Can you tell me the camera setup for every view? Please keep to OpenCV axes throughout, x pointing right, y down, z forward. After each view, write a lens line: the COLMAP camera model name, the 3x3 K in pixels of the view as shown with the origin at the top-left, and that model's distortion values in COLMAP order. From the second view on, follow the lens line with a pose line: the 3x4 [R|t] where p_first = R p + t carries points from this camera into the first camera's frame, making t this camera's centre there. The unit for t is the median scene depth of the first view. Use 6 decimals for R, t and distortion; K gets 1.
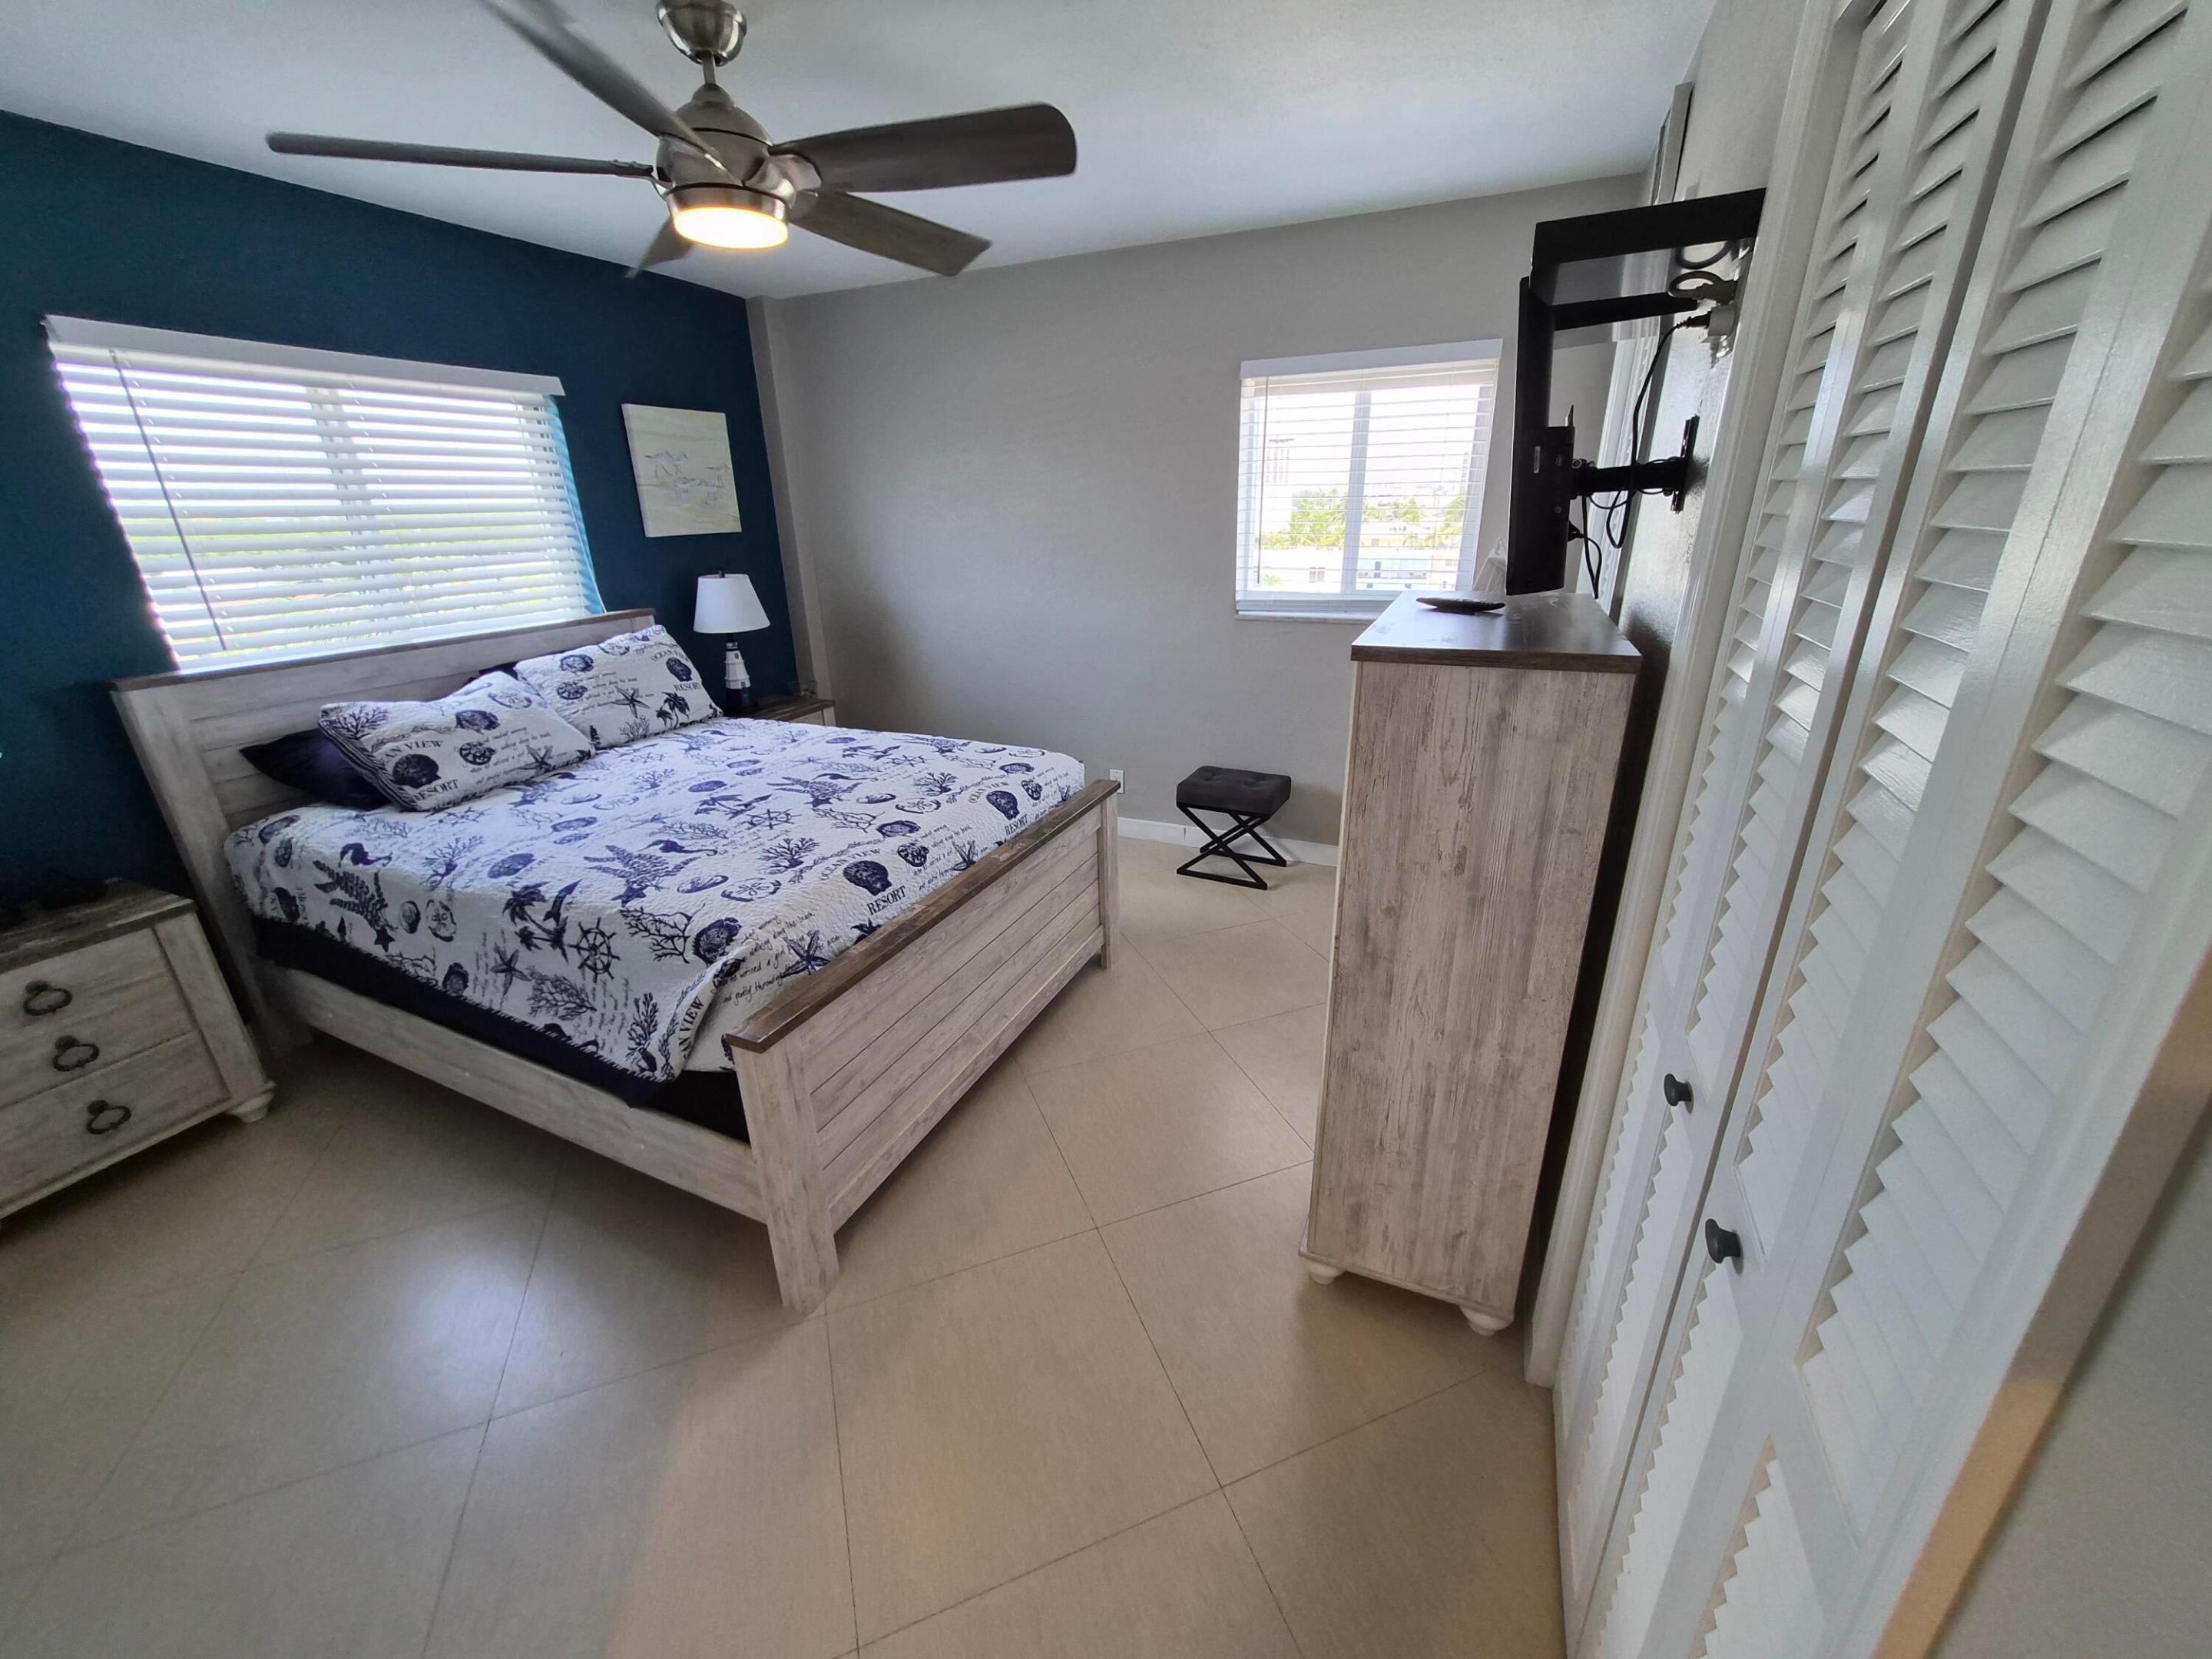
lens RADIAL K [[865.8, 0, 1099.7], [0, 865.8, 819.9], [0, 0, 1]] dist [0.001259, 0.000654]
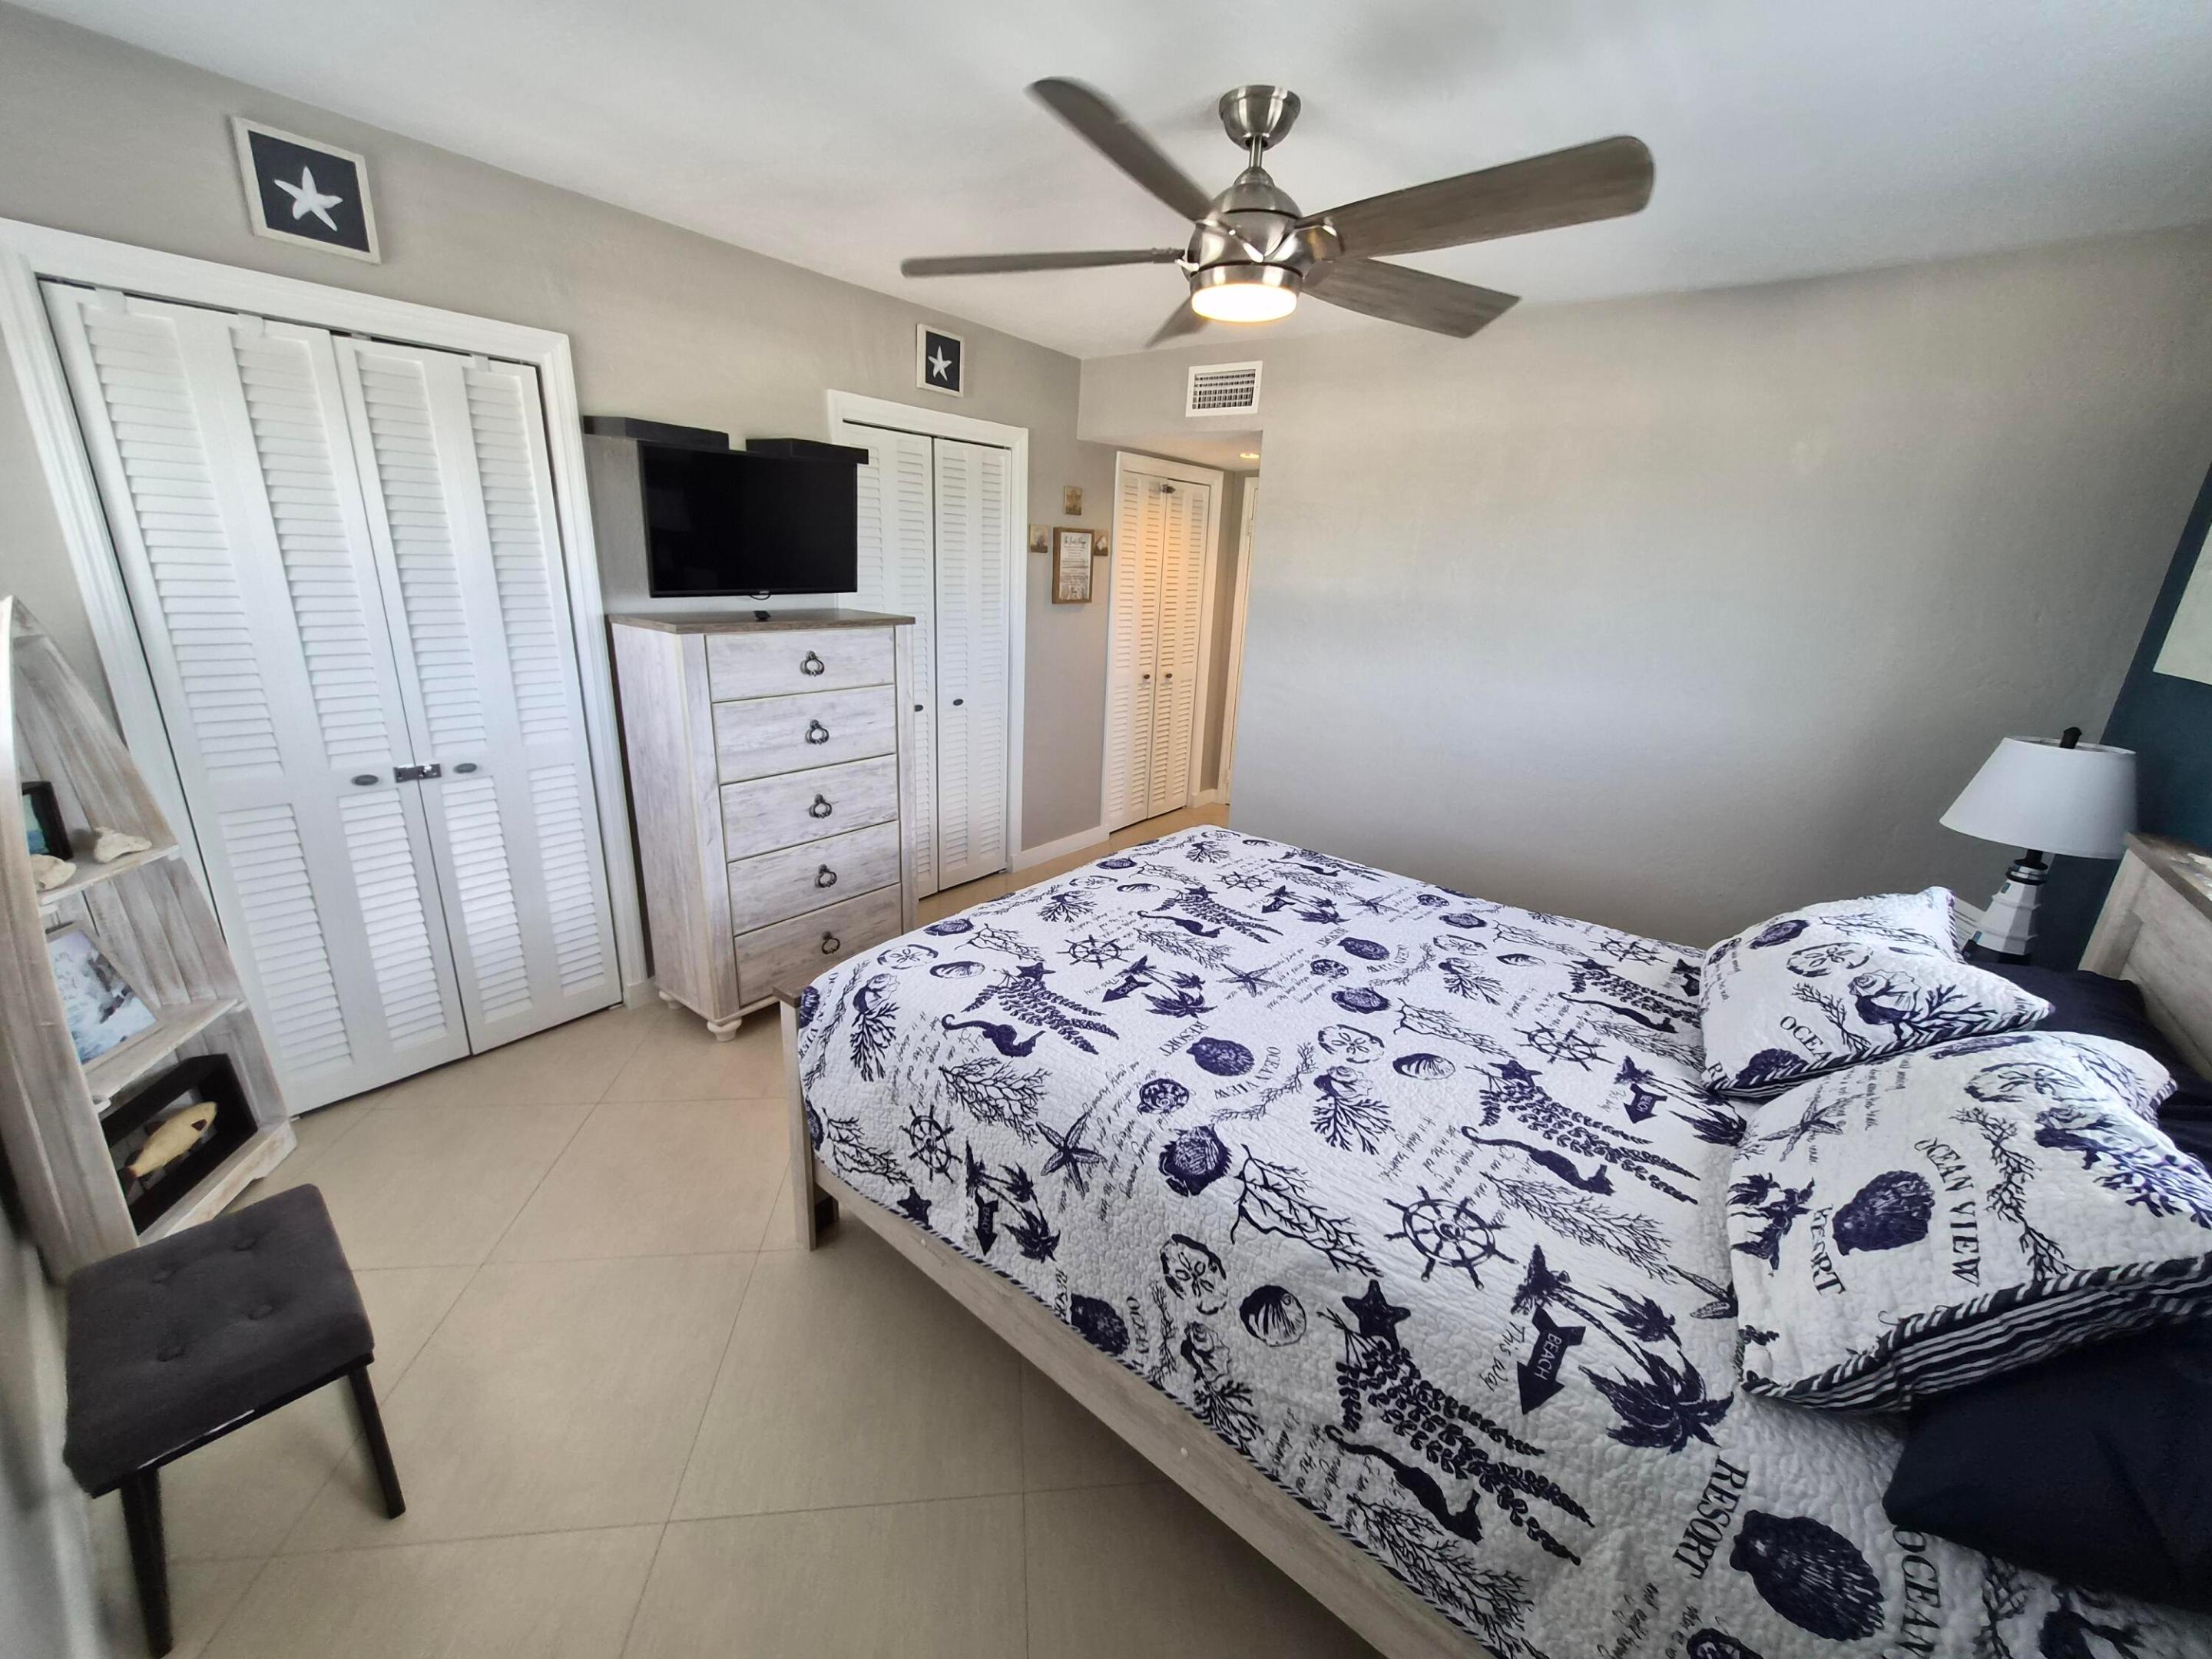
lens RADIAL K [[865.8, 0, 1093.0], [0, 865.8, 823.2], [0, 0, 1]] dist [0.001259, 0.000654]
pose [[-0.969570, -0.086403, 0.229058, -0.651304], [0.072125, 0.793304, 0.604538, -0.677095], [-0.233947, 0.602663, -0.762933, 1.816175]]
